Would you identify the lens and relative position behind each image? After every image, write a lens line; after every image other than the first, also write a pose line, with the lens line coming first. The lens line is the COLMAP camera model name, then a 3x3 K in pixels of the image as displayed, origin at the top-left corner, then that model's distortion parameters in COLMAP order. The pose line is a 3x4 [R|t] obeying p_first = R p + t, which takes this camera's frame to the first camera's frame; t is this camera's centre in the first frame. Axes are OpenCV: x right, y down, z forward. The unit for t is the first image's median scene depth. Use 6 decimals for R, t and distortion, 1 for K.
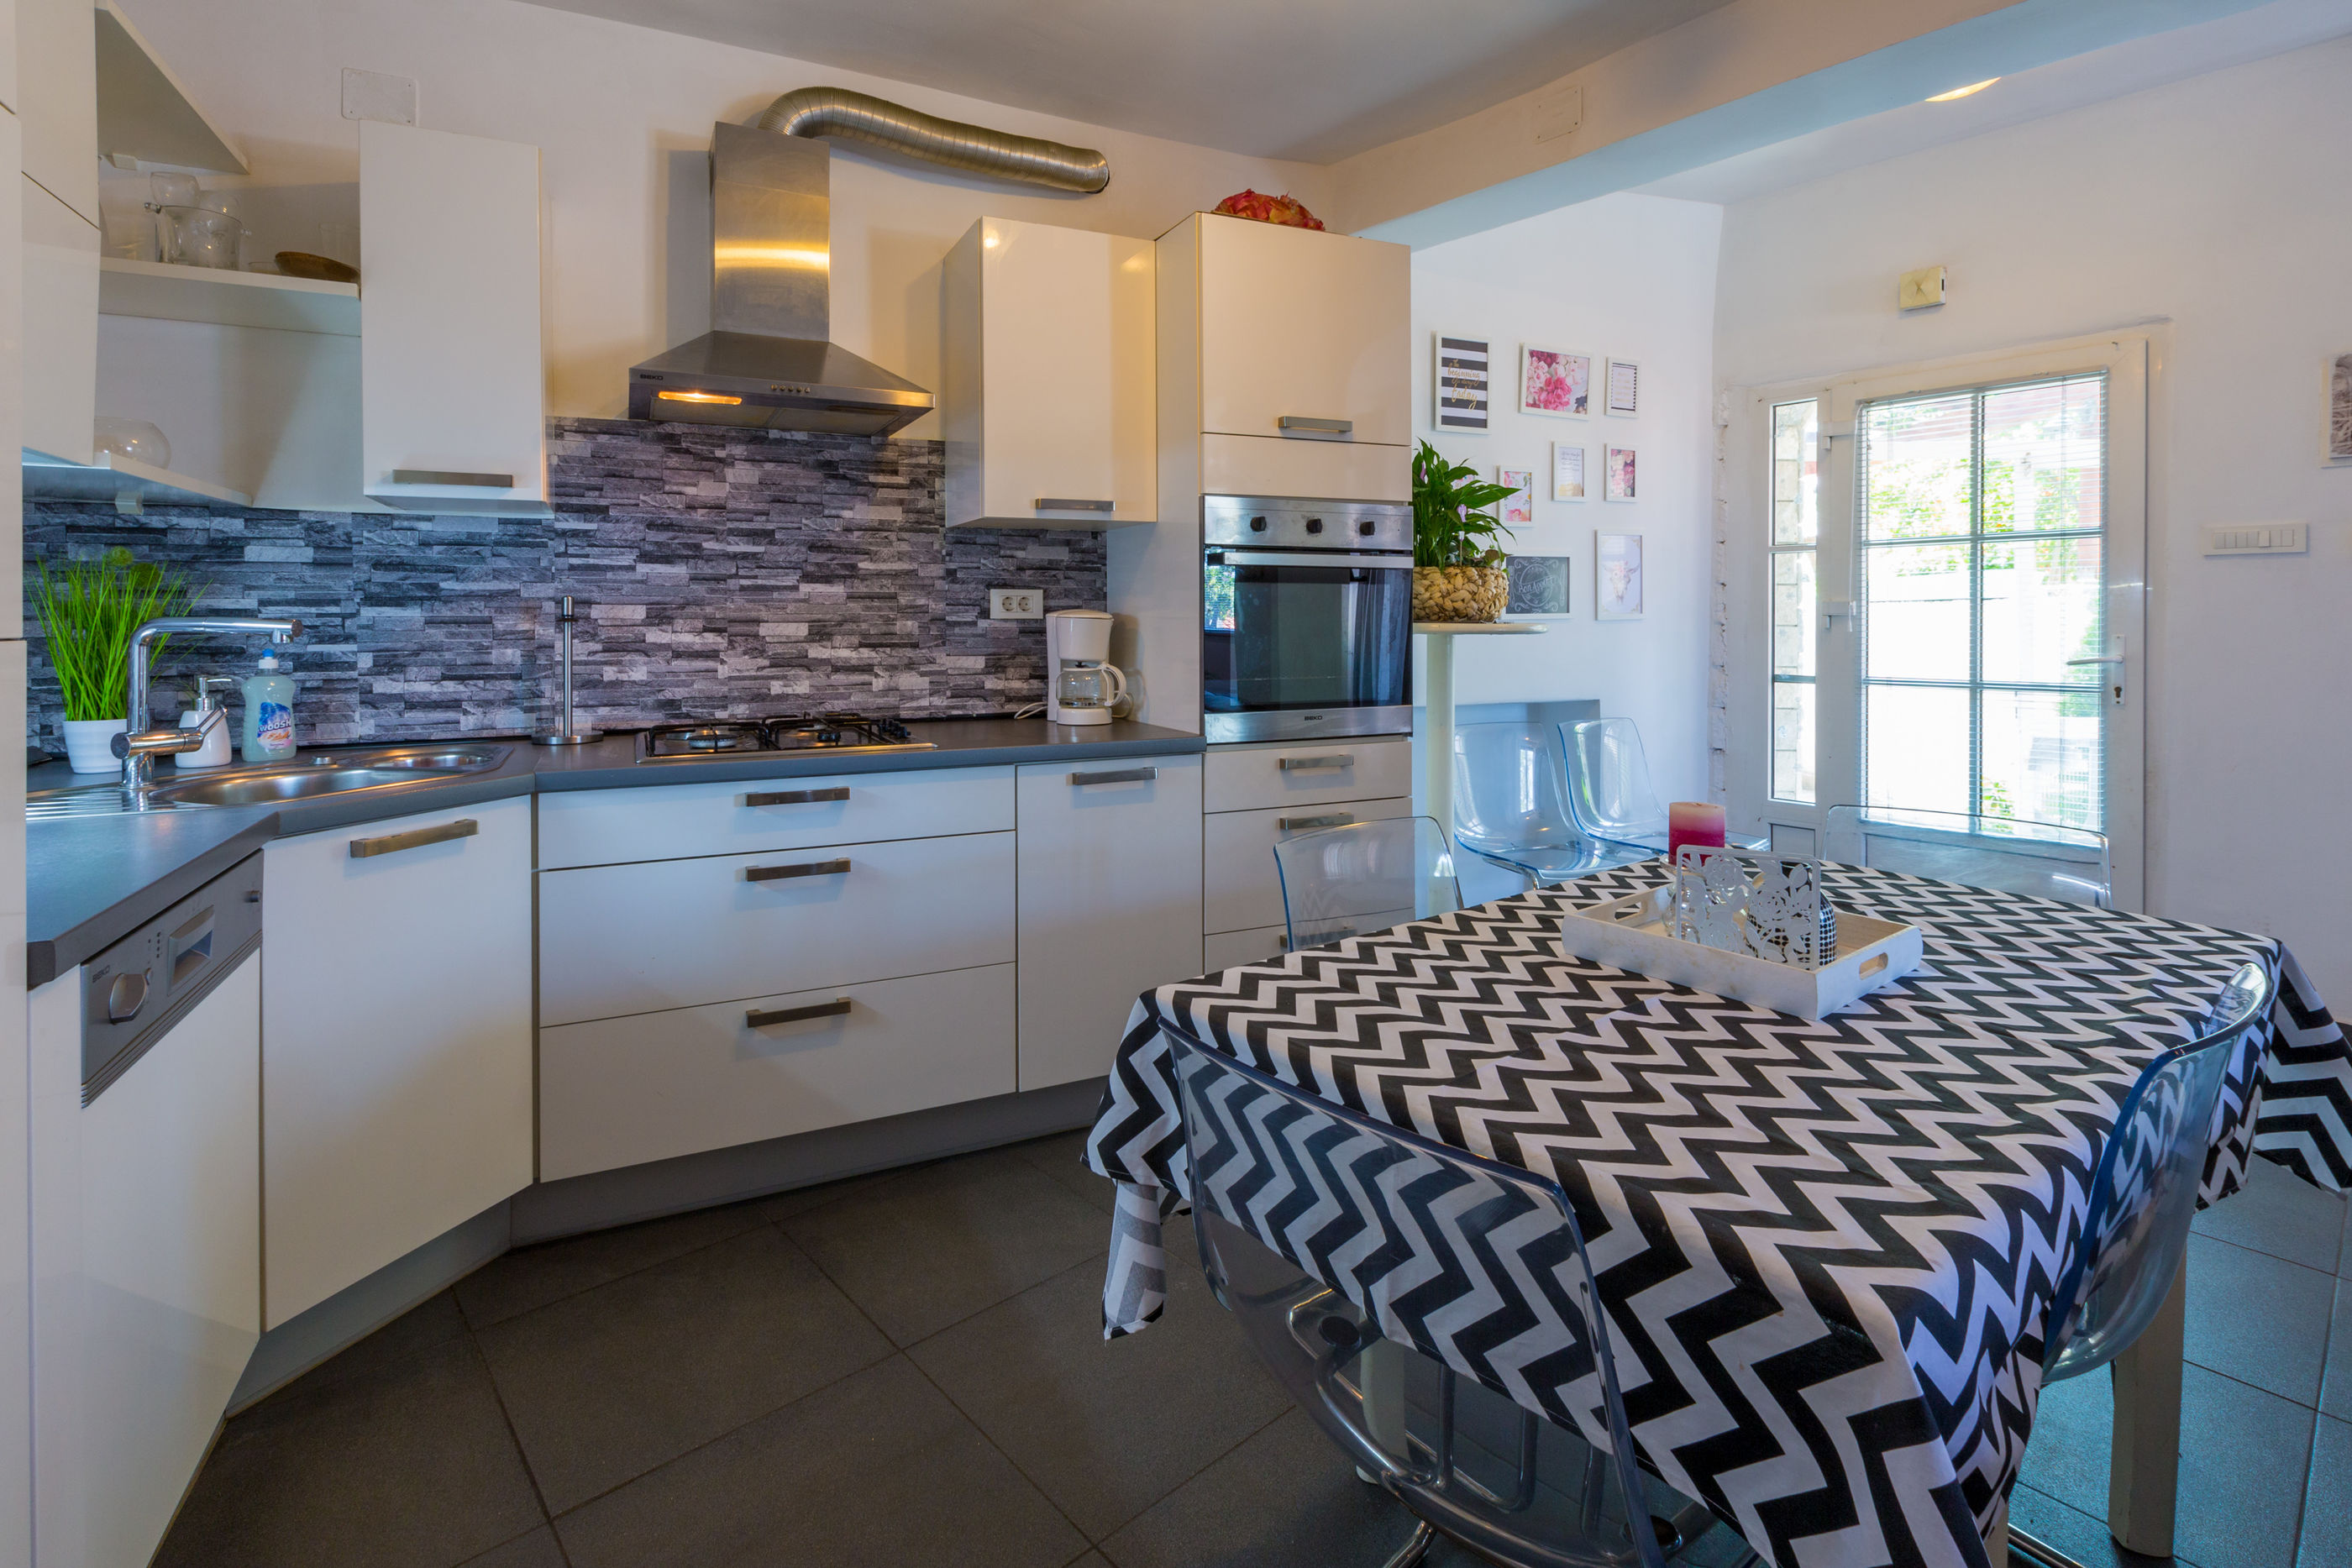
lens RADIAL K [[1126.8, 0, 1164.7], [0, 1126.8, 623.5], [0, 0, 1]] dist [-0.000152, 0.000528]
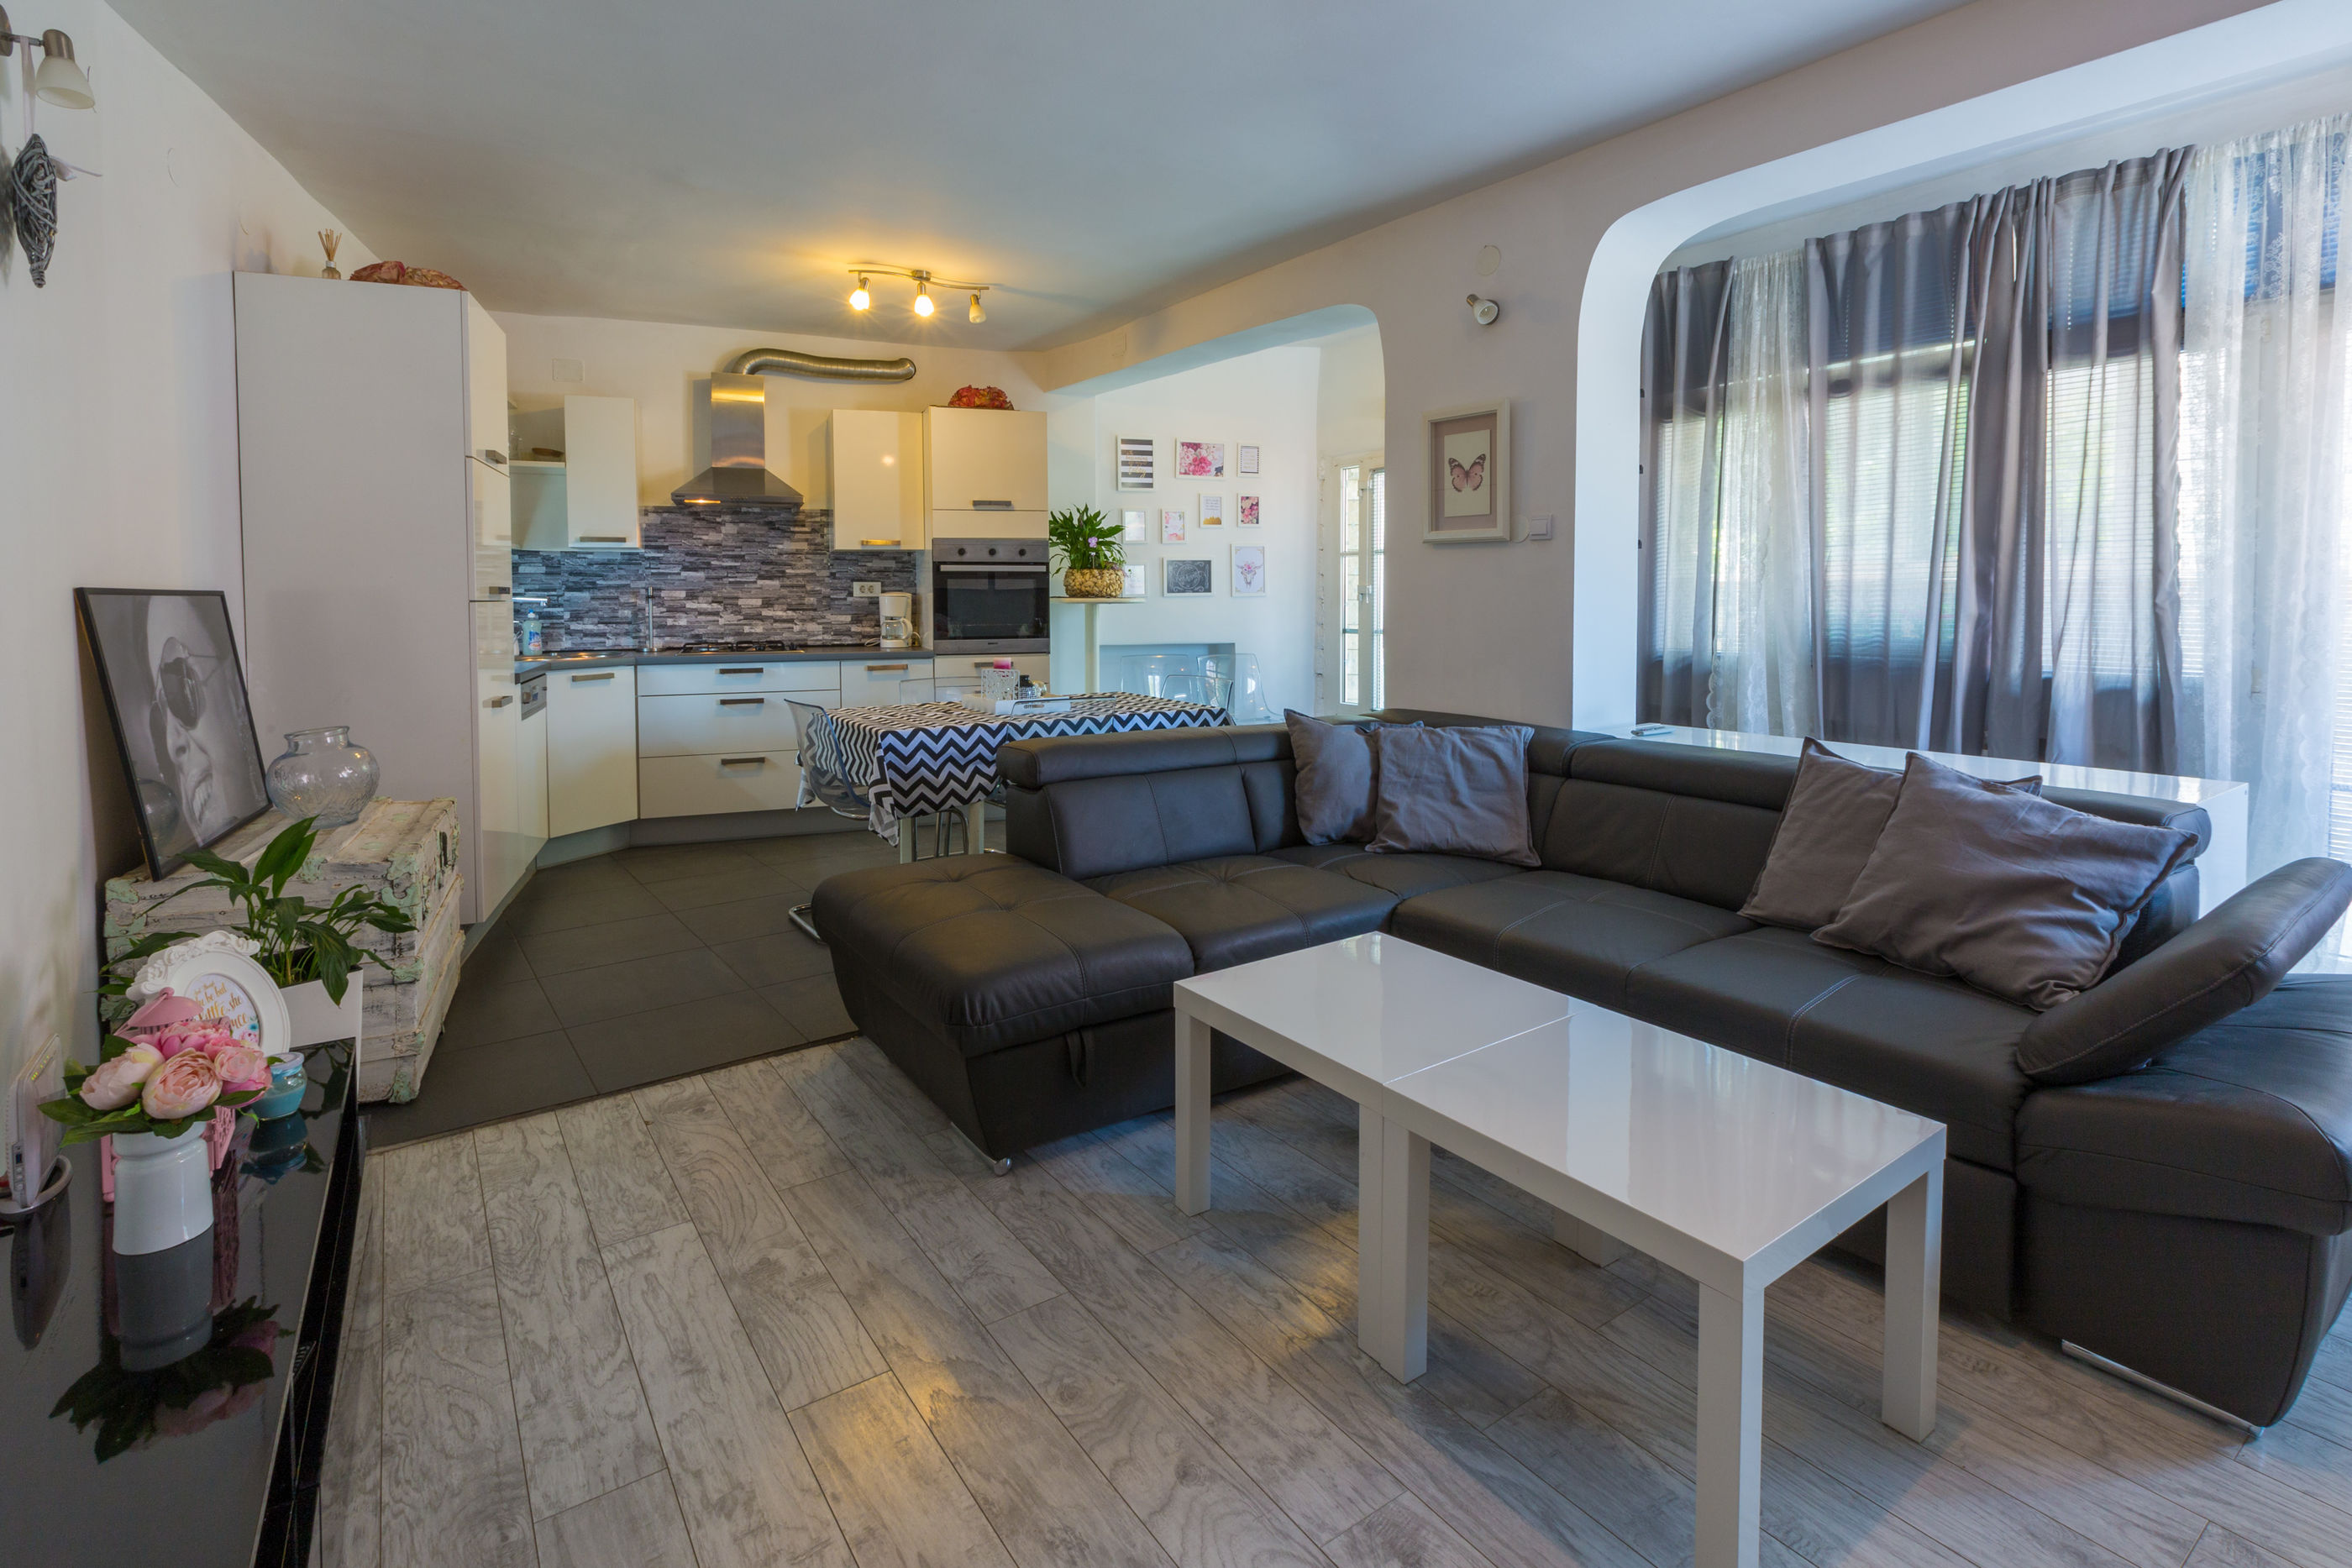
lens RADIAL K [[1106.8, 0, 1150.0], [0, 1106.8, 637.2], [0, 0, 1]] dist [0.000769, 0.000033]
pose [[0.995837, 0.000148, -0.091155, 0.618354], [0.002557, 0.999560, 0.029565, 0.012580], [0.091119, -0.029675, 0.995398, -1.034310]]
